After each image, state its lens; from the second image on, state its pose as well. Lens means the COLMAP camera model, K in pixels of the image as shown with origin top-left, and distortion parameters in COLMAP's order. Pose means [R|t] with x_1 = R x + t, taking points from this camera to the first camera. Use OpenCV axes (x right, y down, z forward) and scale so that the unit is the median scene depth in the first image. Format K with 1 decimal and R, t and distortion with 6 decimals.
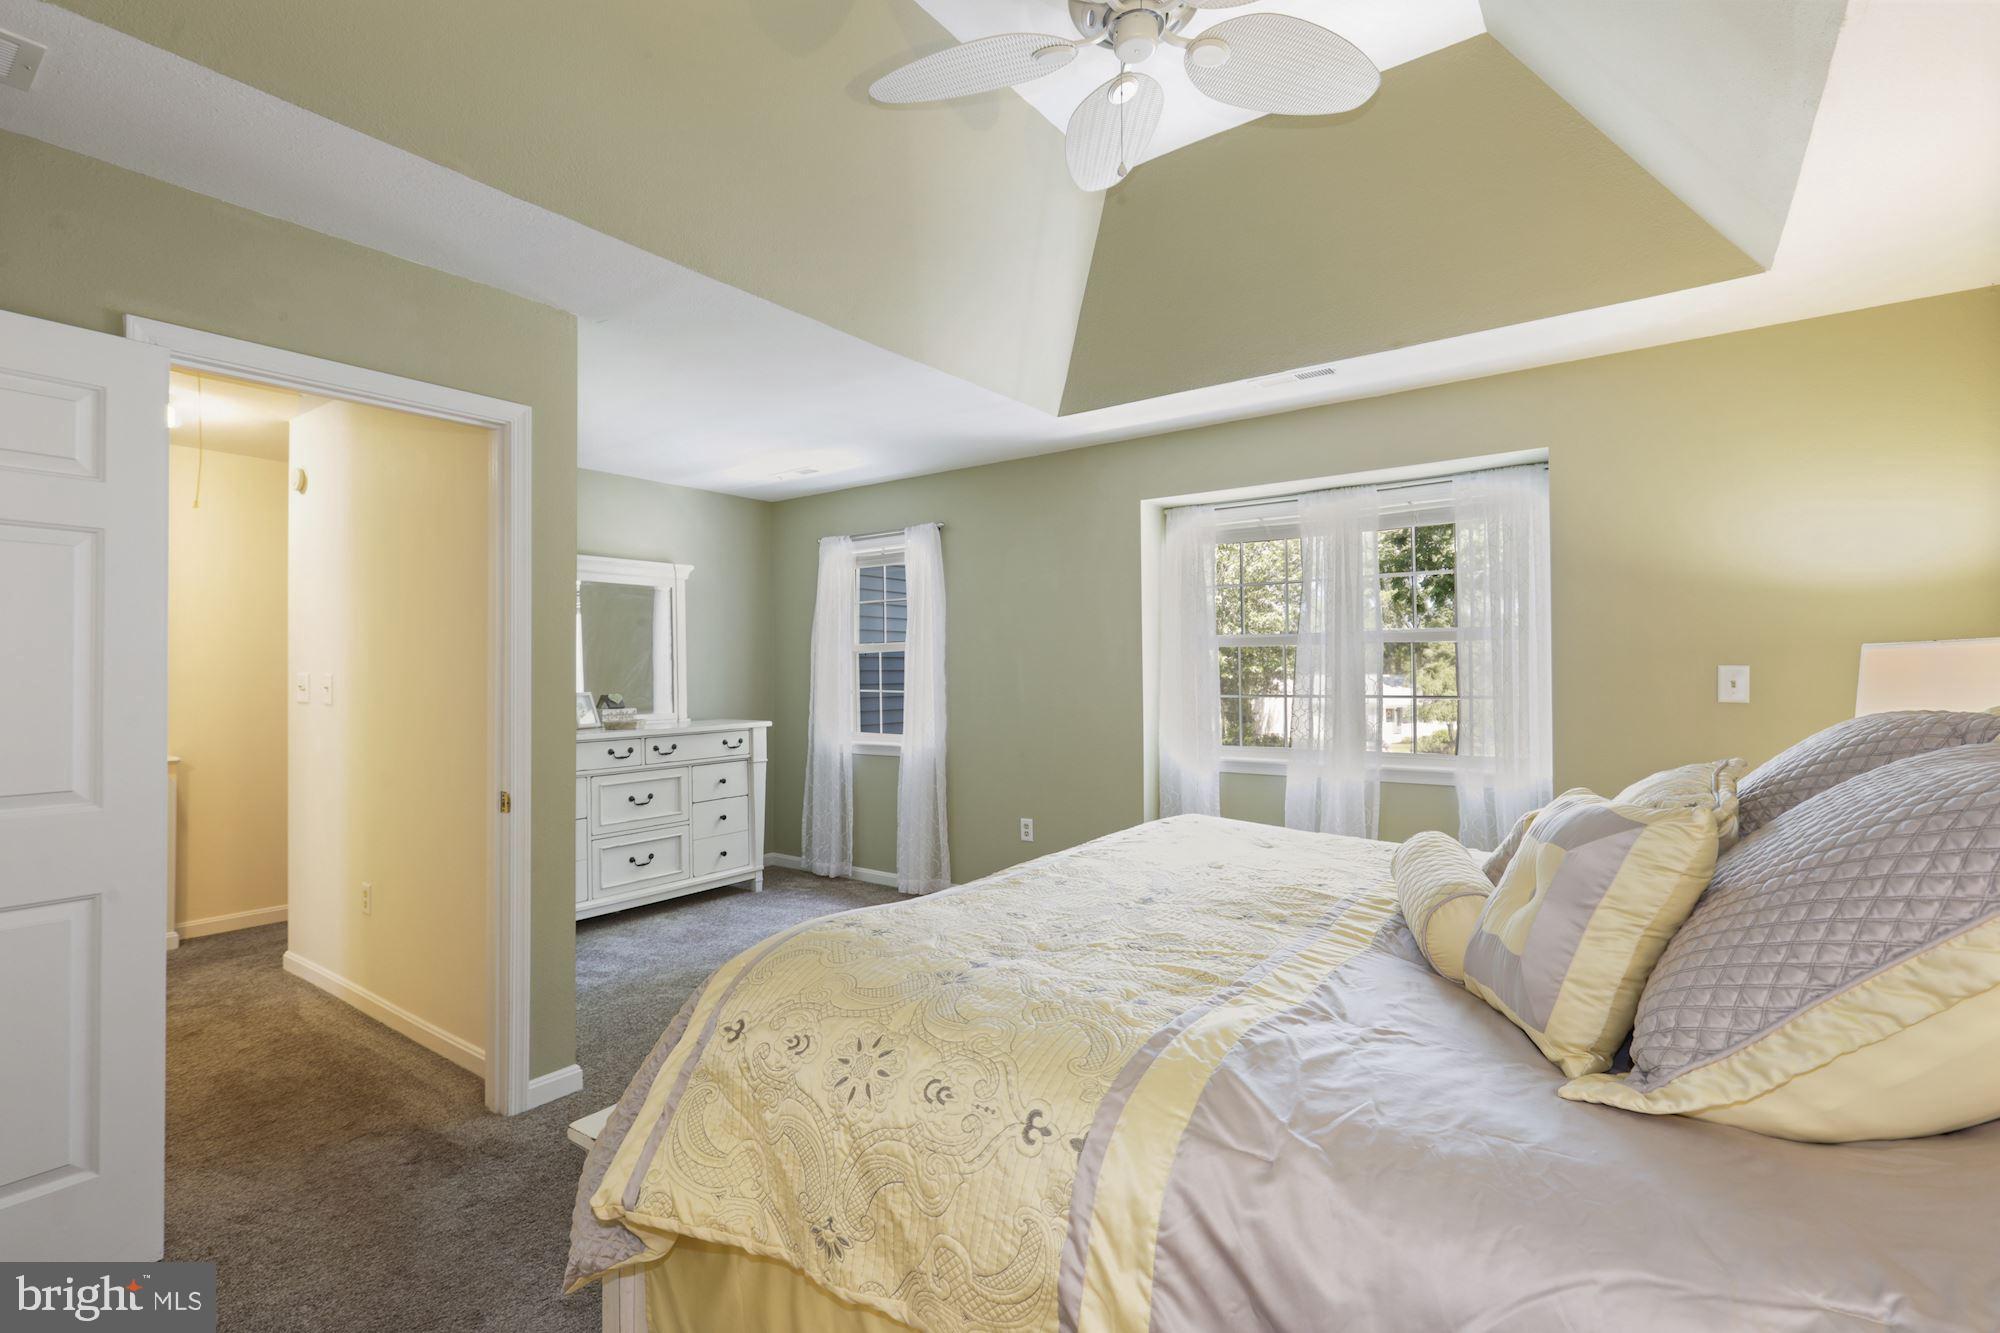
lens RADIAL K [[888.2, 0, 1003.3], [0, 888.2, 666.1], [0, 0, 1]] dist [-0.000898, -0.005225]
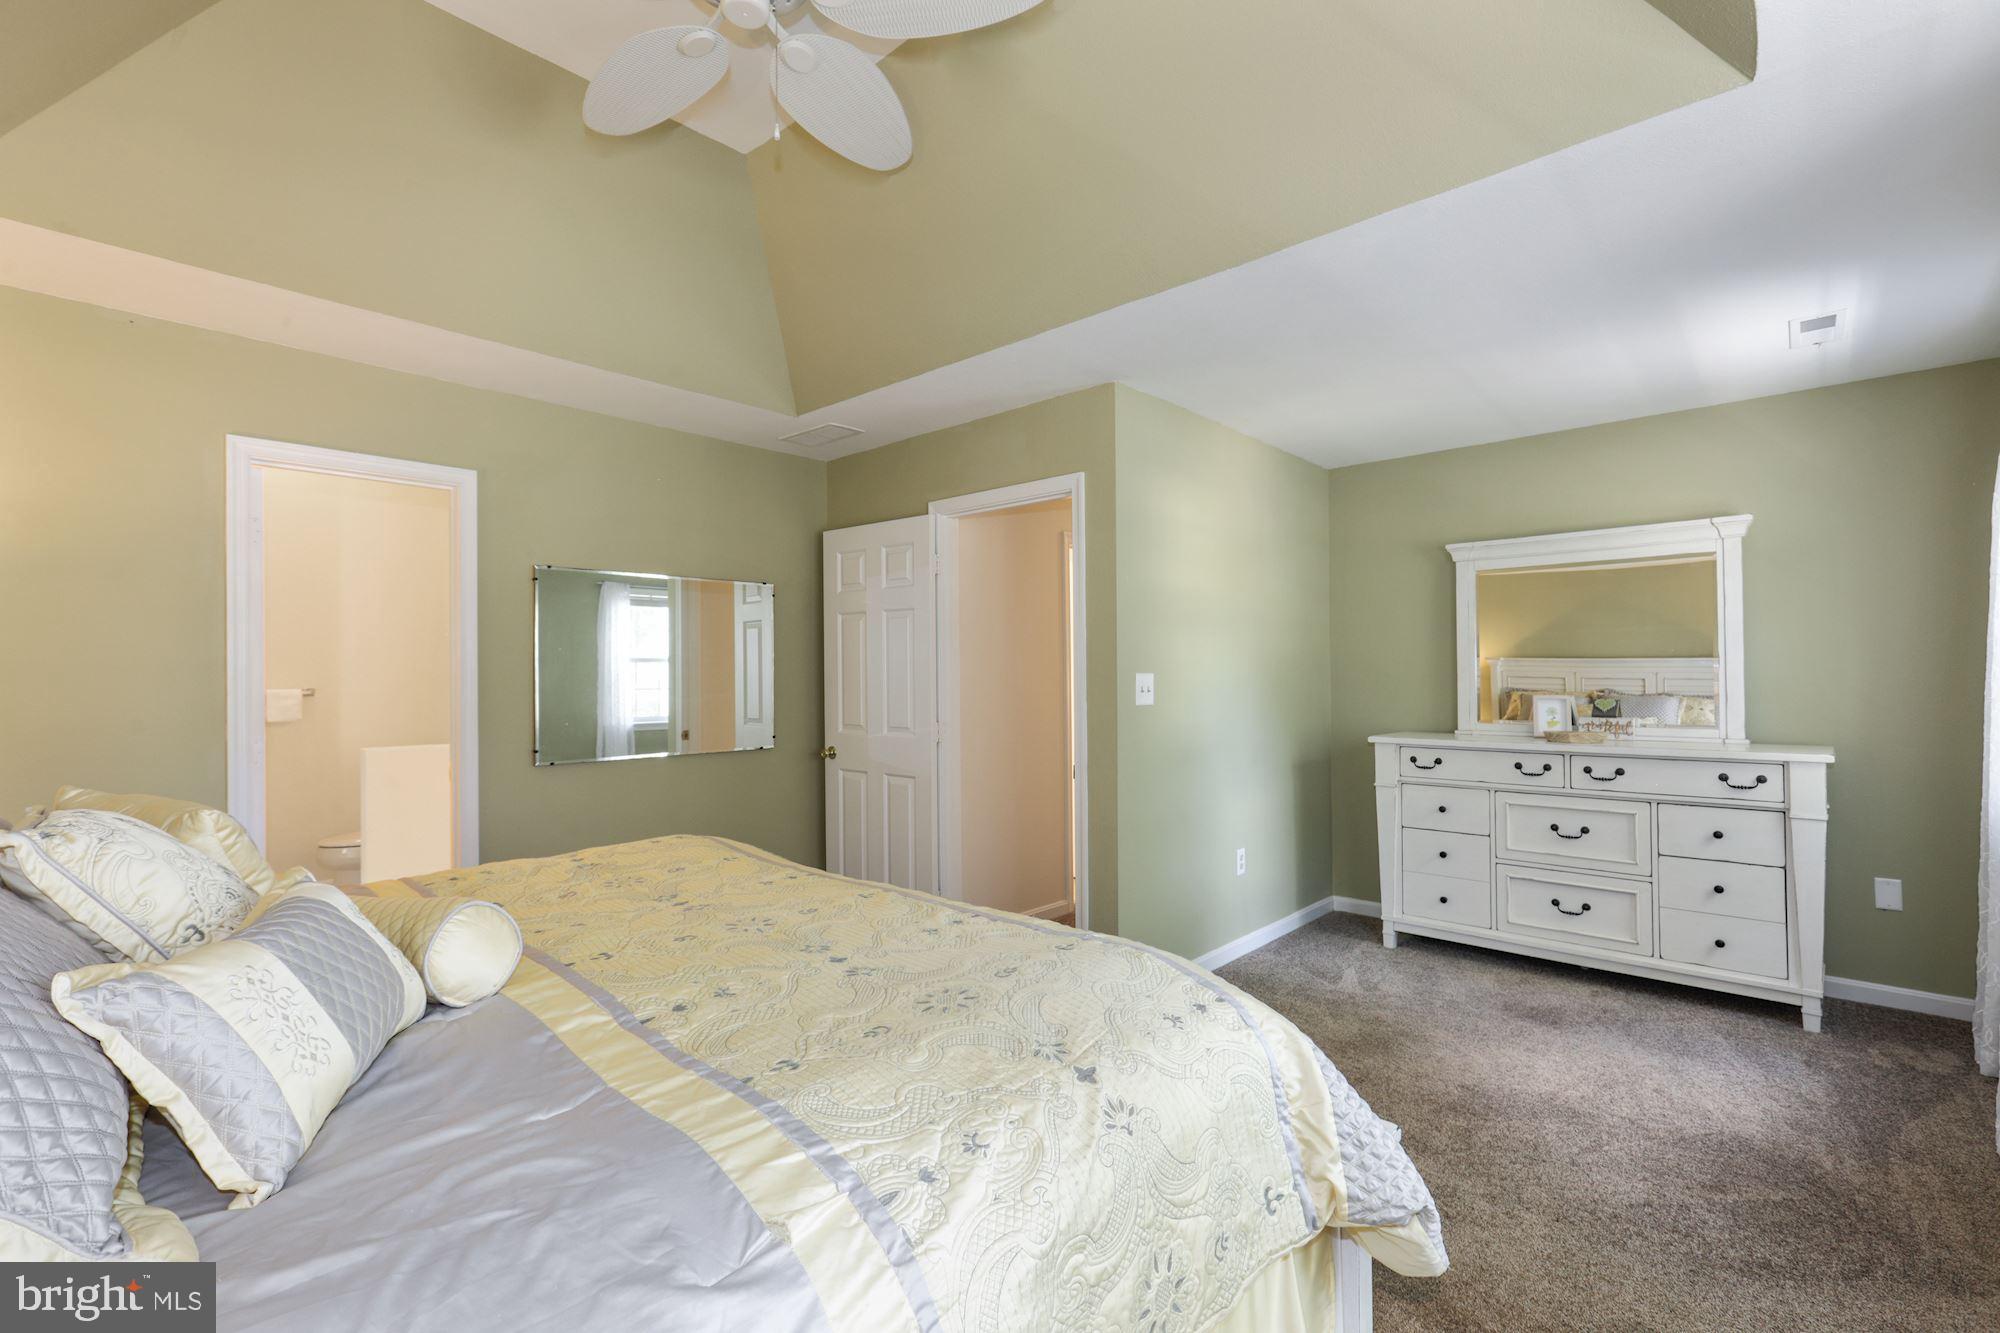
lens RADIAL K [[888.2, 0, 1001.7], [0, 888.2, 667.1], [0, 0, 1]] dist [-0.000898, -0.005225]
pose [[-0.117122, 0.002517, -0.993114, 0.427547], [0.011013, 0.999939, 0.001235, -0.004262], [0.993056, -0.010792, -0.117143, 0.562298]]
